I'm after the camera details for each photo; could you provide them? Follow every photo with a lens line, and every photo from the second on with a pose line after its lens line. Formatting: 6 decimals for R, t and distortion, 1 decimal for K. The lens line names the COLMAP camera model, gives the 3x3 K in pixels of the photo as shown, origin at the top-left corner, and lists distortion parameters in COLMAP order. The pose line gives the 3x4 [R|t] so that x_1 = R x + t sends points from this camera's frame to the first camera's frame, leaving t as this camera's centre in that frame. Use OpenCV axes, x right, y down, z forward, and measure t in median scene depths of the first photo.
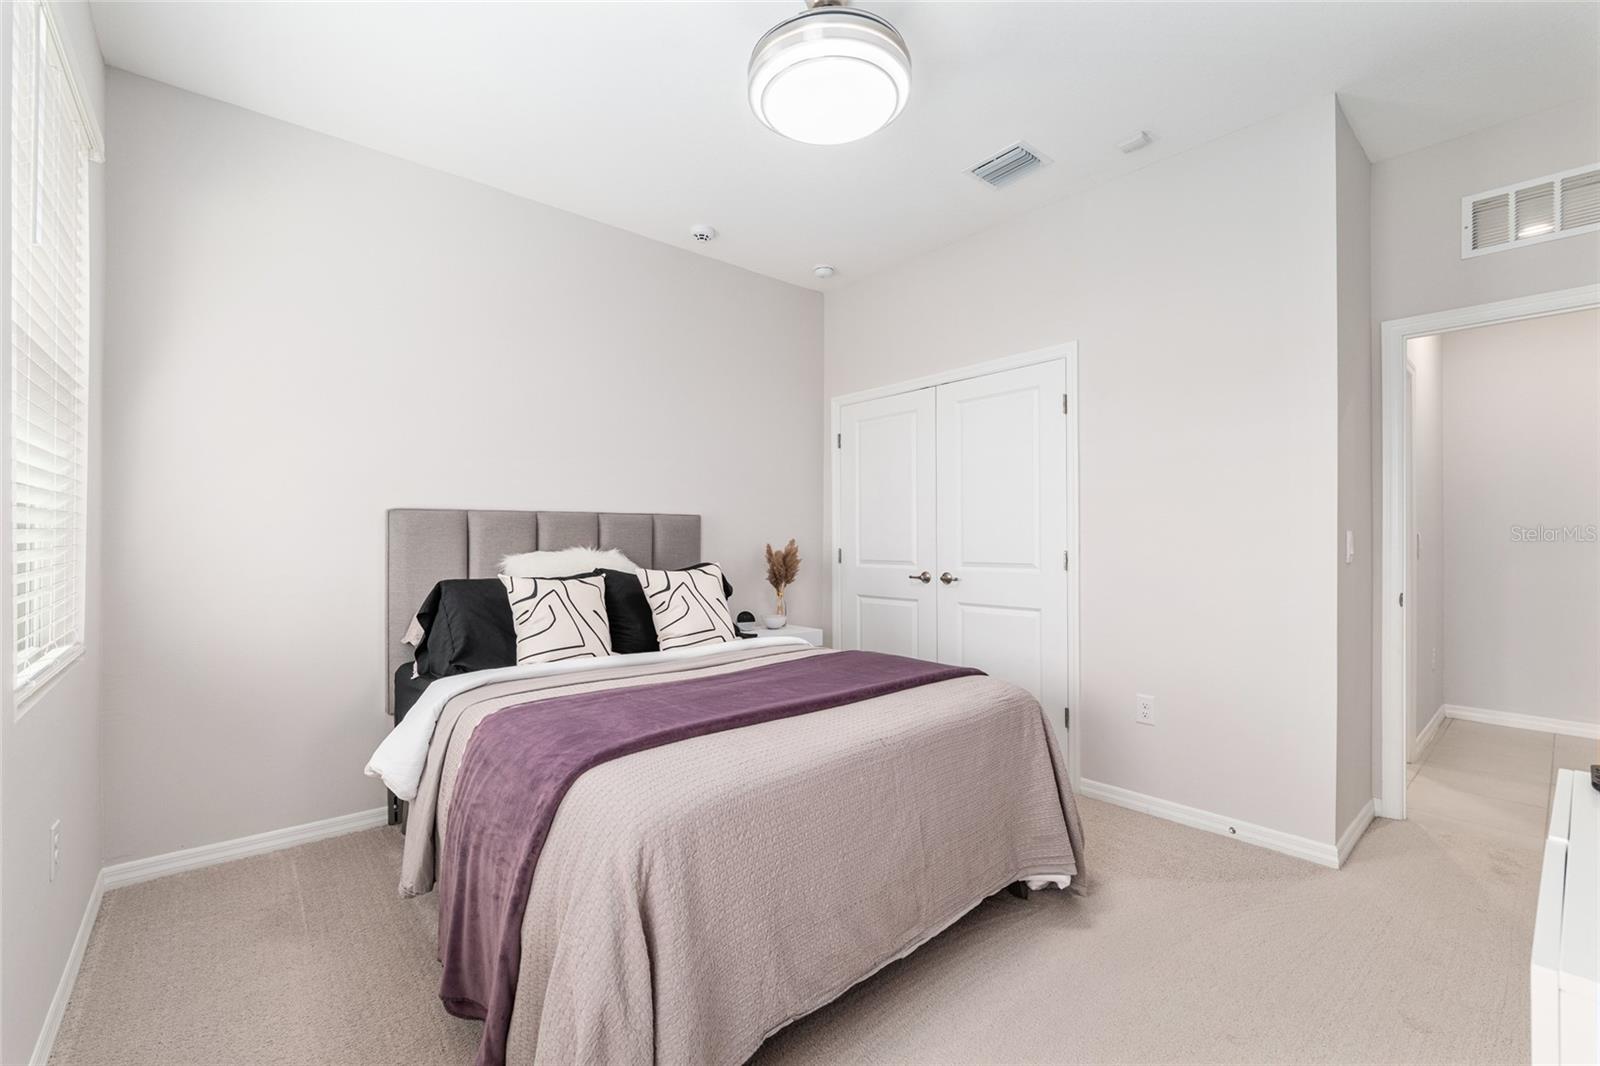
lens RADIAL K [[662.5, 0, 795.4], [0, 662.5, 534.2], [0, 0, 1]] dist [-0.011075, 0.000280]
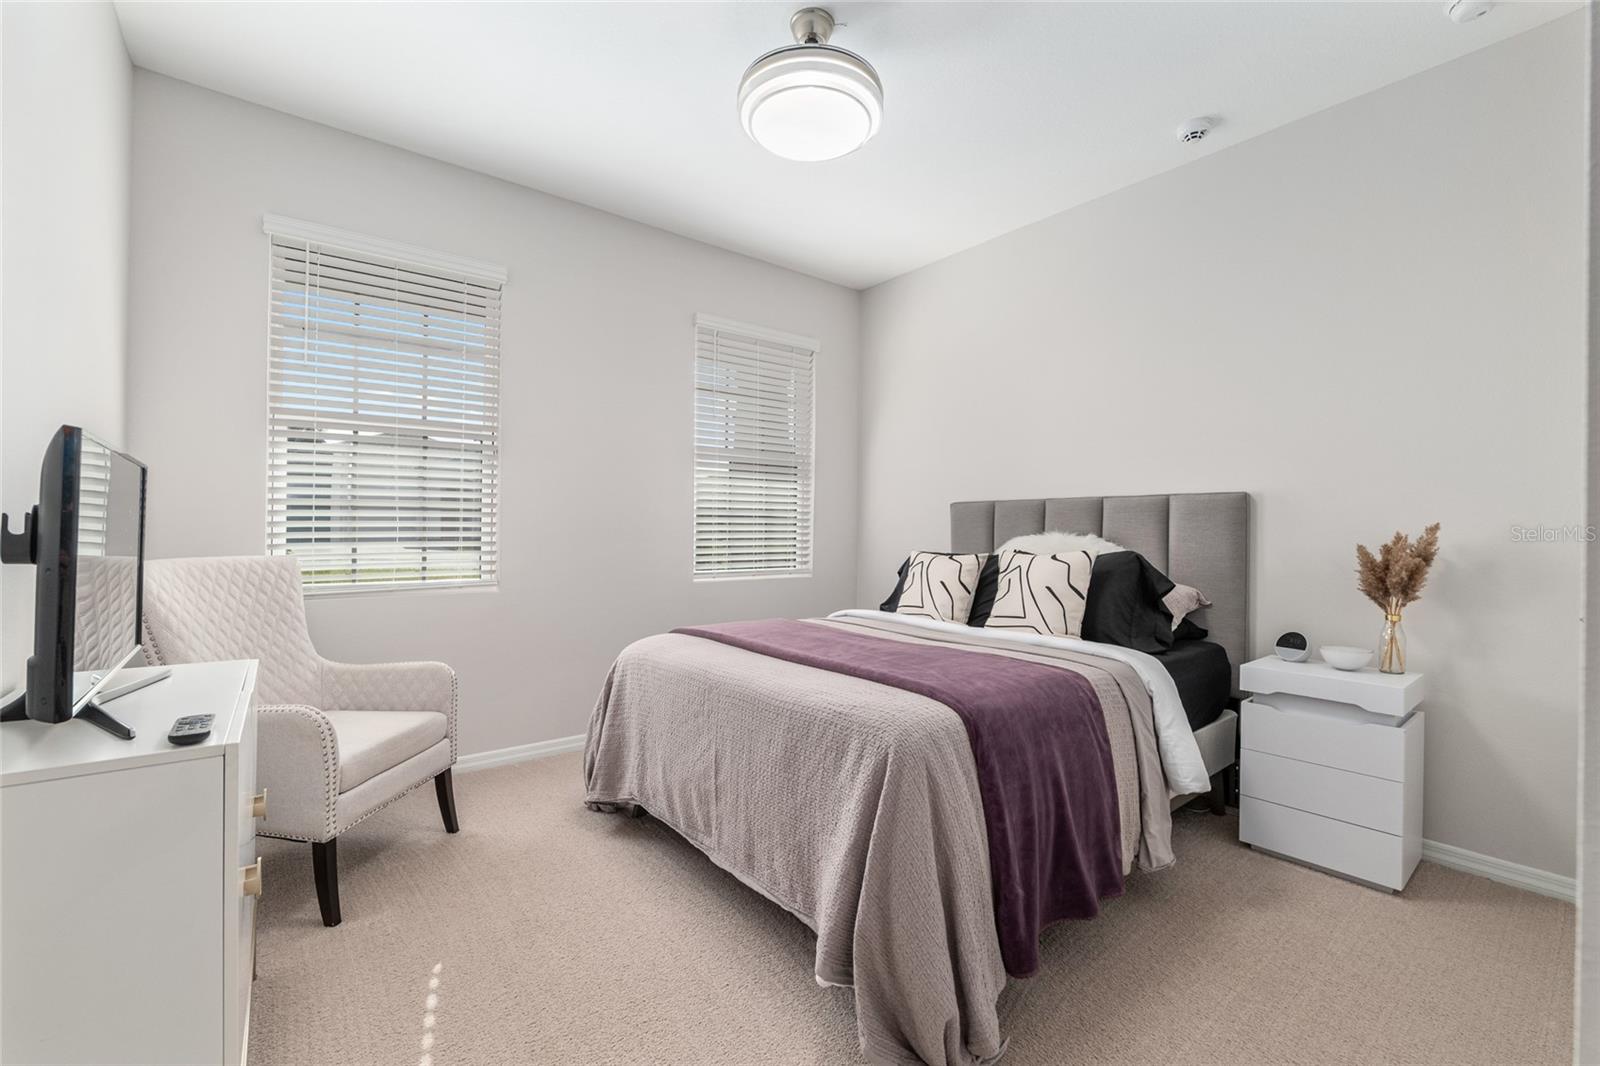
lens RADIAL K [[662.5, 0, 795.4], [0, 662.5, 534.2], [0, 0, 1]] dist [-0.011075, 0.000280]
pose [[-0.023259, 0.012798, -0.999648, 0.702682], [0.005732, 0.999903, 0.012668, 0.008370], [0.999713, -0.005436, -0.023330, 0.577153]]
